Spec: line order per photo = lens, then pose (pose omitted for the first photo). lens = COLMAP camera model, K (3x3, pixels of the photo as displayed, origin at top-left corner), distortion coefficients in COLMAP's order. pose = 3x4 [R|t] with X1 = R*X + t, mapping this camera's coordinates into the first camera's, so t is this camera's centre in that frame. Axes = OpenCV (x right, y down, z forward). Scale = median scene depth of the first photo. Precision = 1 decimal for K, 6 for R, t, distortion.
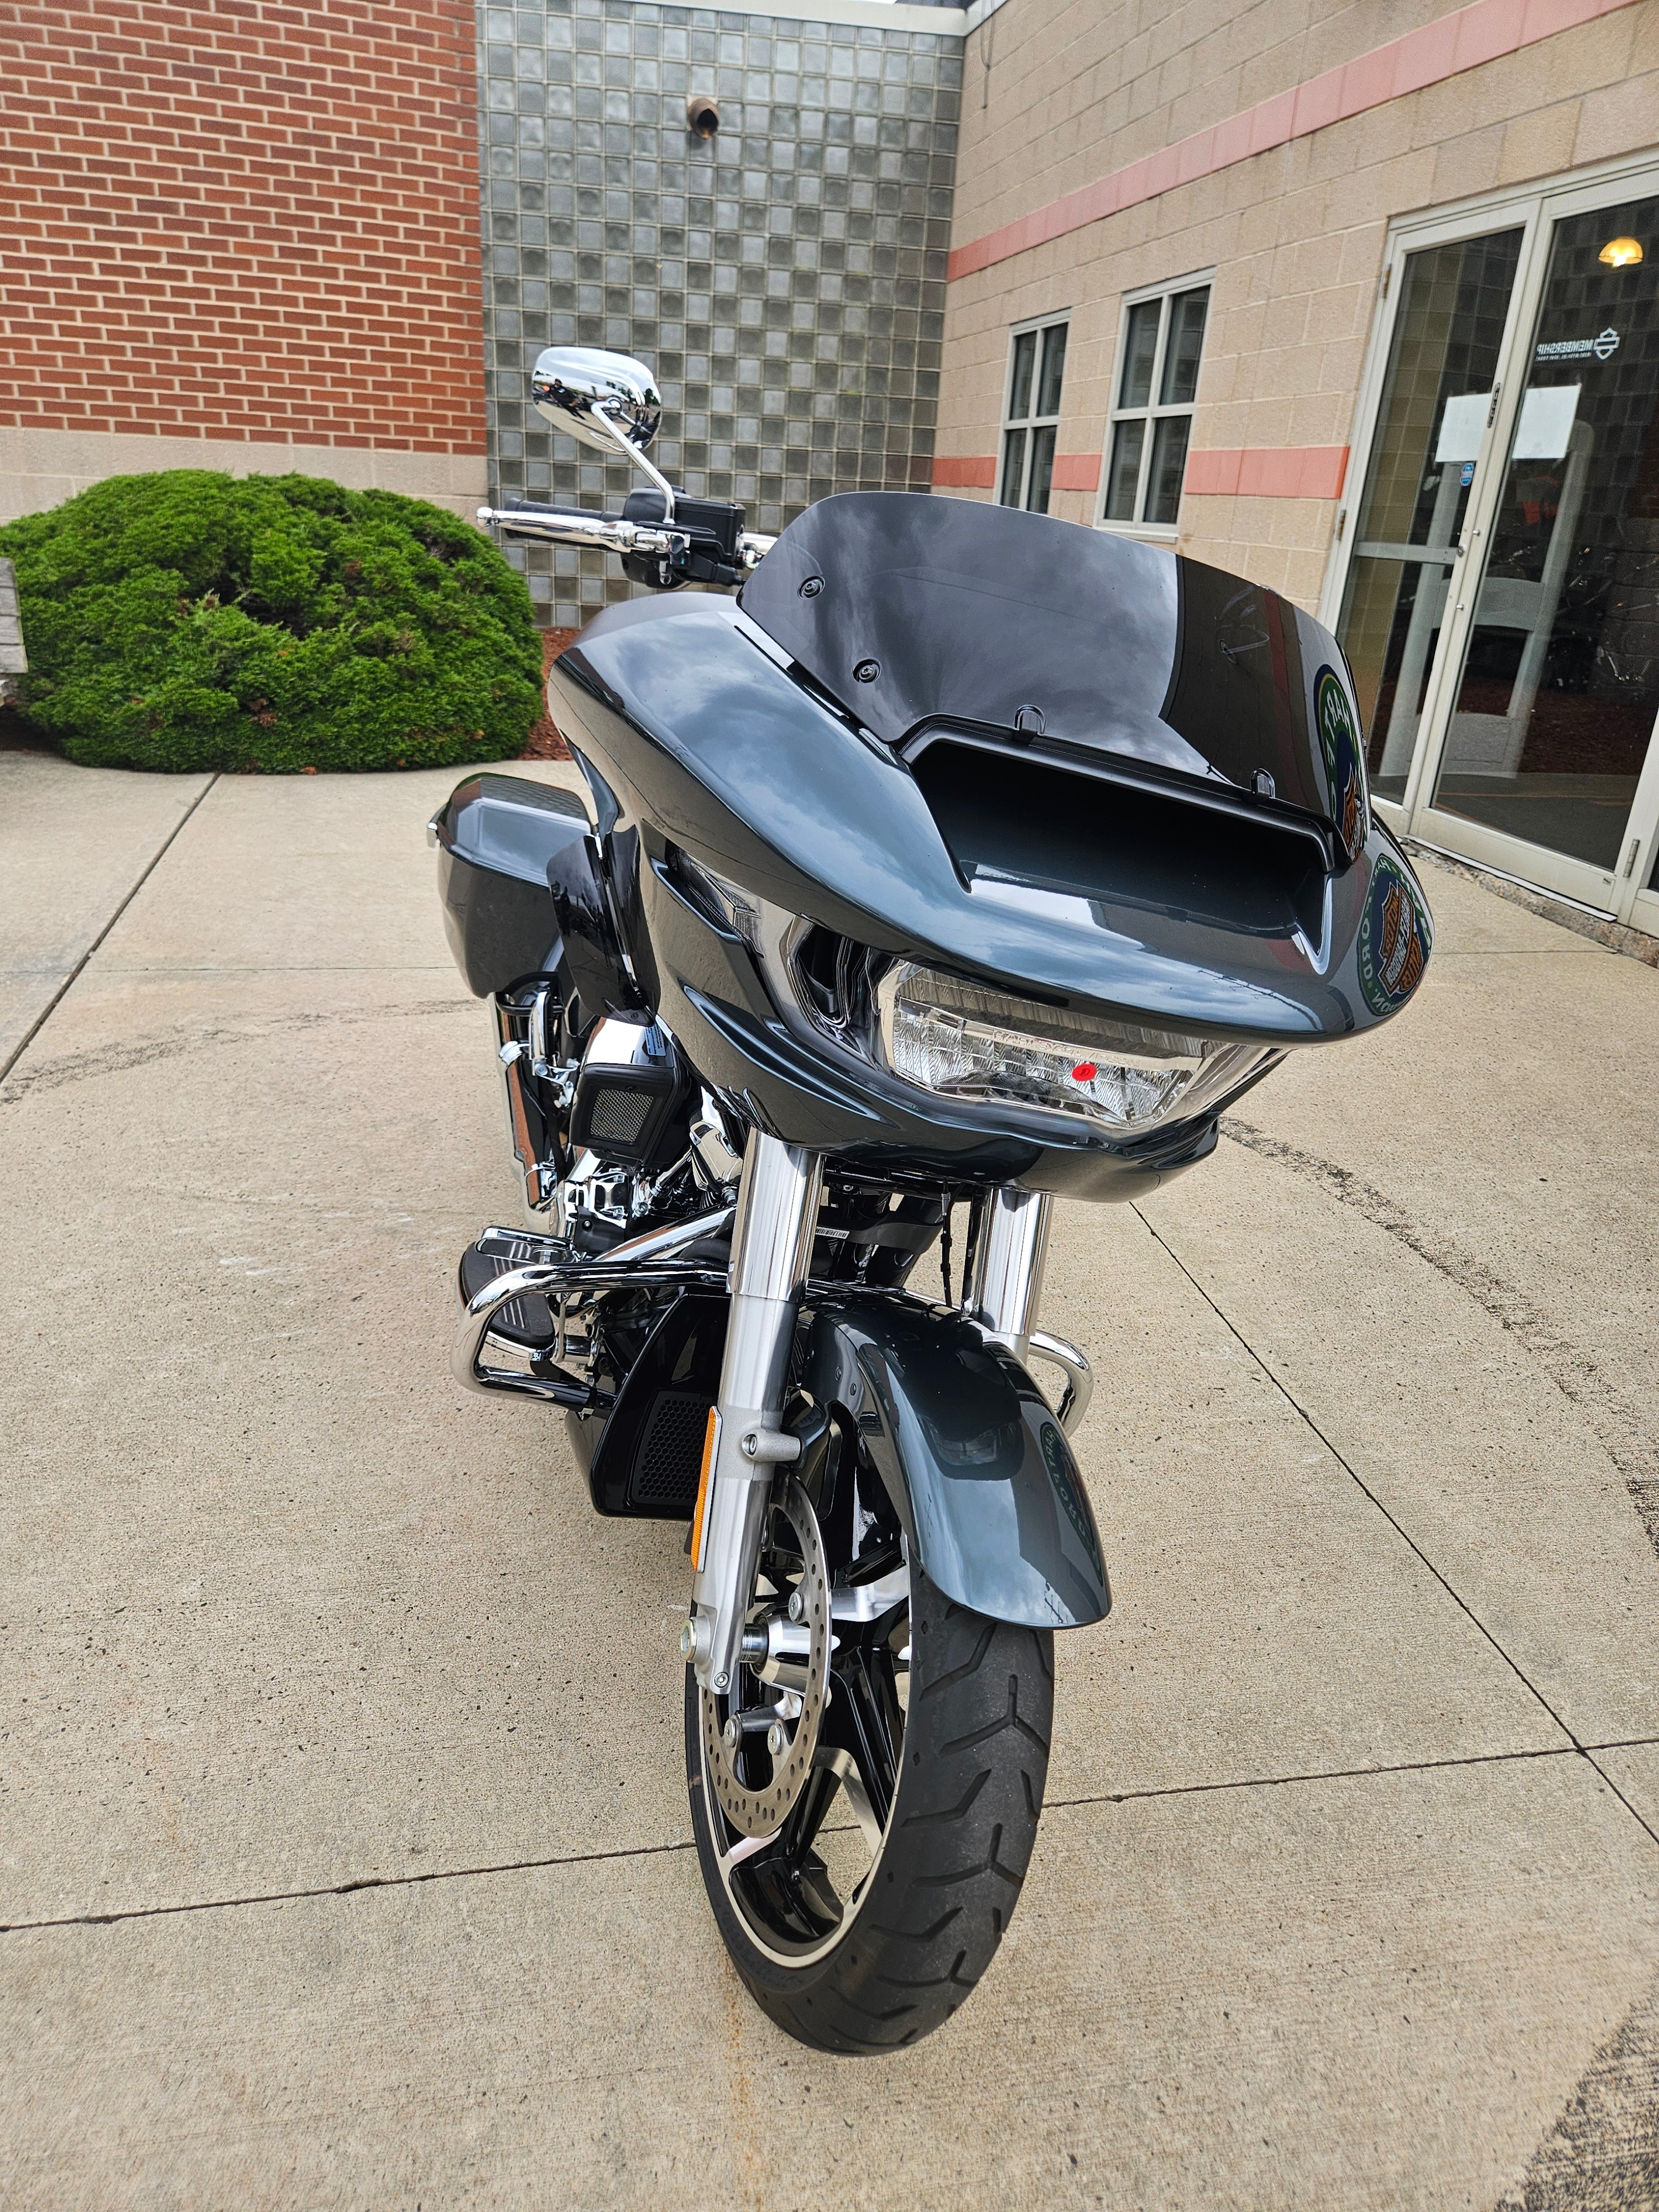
lens RADIAL K [[1476.3, 0, 799.8], [0, 1476.3, 1108.1], [0, 0, 1]] dist [0.069657, -0.060652]
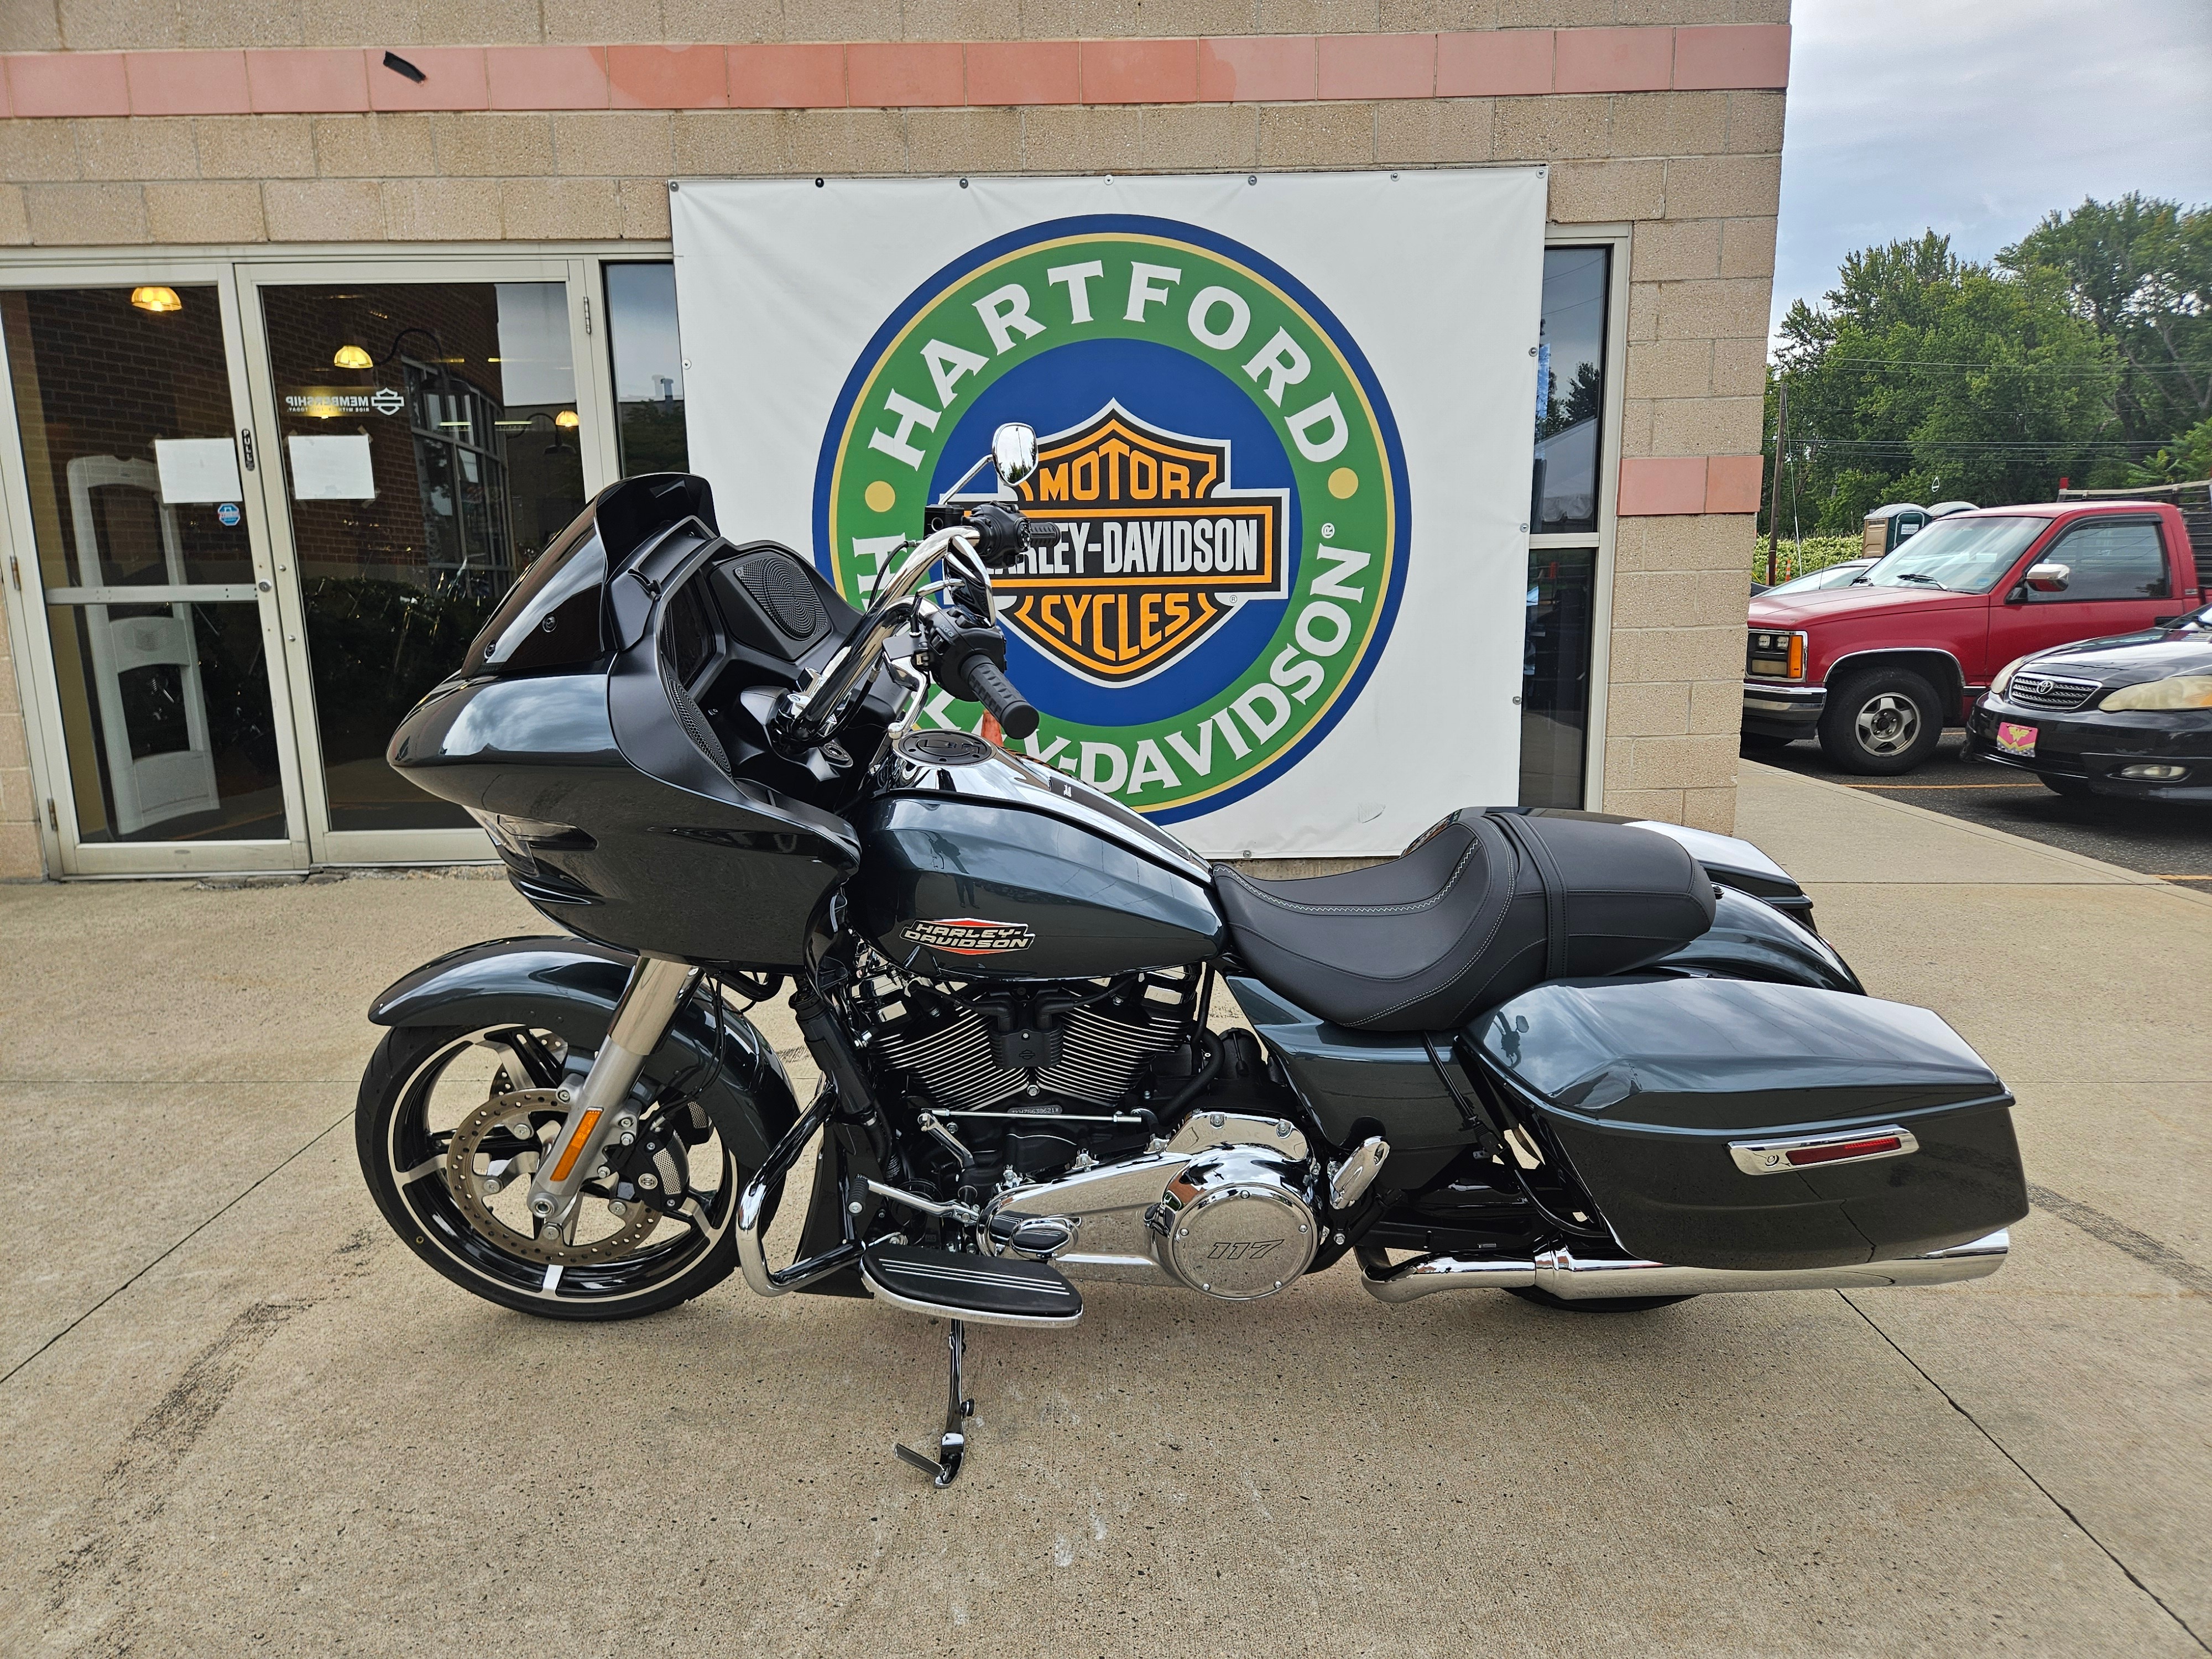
lens RADIAL K [[1476.3, 0, 1100.0], [0, 1476.3, 864.7], [0, 0, 1]] dist [0.069657, -0.060652]
pose [[0.168869, -0.246544, 0.954306, -0.487552], [0.405575, 0.899825, 0.160700, -0.149270], [-0.898327, 0.359906, 0.251944, 0.338071]]
